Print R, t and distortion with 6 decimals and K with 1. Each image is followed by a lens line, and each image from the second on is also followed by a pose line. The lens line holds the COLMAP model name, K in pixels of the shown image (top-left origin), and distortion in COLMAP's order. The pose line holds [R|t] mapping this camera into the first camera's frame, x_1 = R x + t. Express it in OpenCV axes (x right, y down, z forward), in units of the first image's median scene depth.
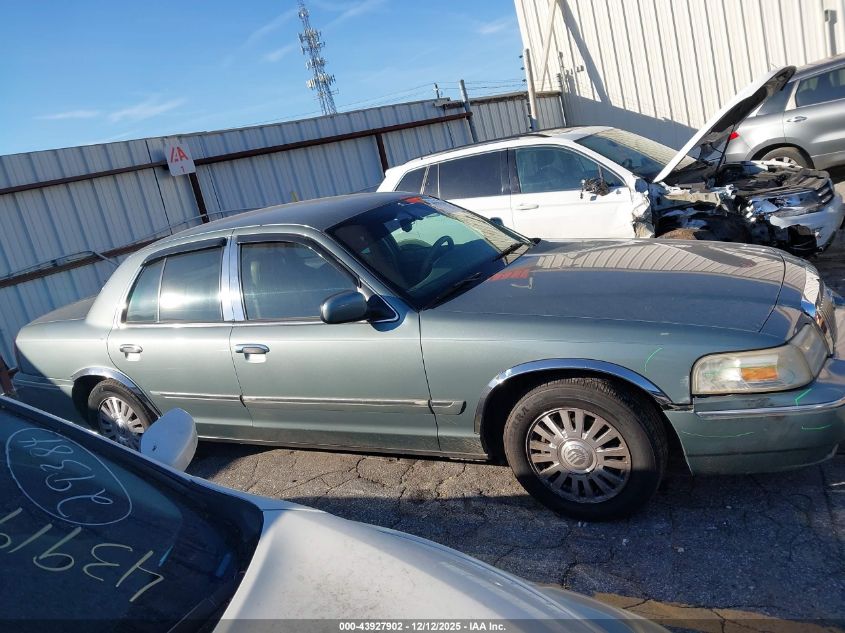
lens RADIAL K [[636.5, 0, 422.5], [0, 636.5, 316.5], [0, 0, 1]] dist [-0.004234, 0.000529]
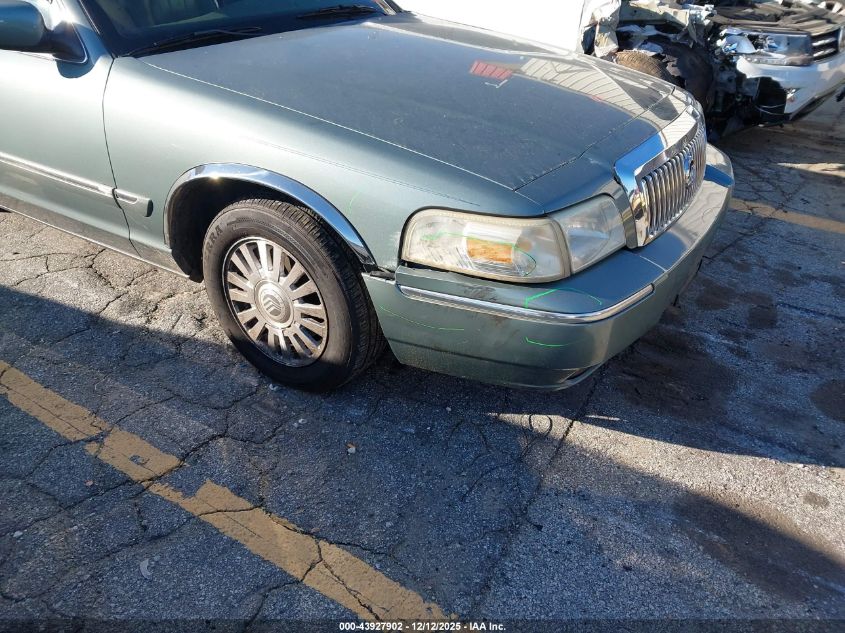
lens RADIAL K [[636.5, 0, 422.5], [0, 636.5, 316.5], [0, 0, 1]] dist [-0.004234, 0.000529]
pose [[0.976640, 0.212572, 0.031417, 0.379541], [-0.212083, 0.930041, 0.300075, -0.027936], [0.034568, -0.299729, 0.953398, 0.279244]]
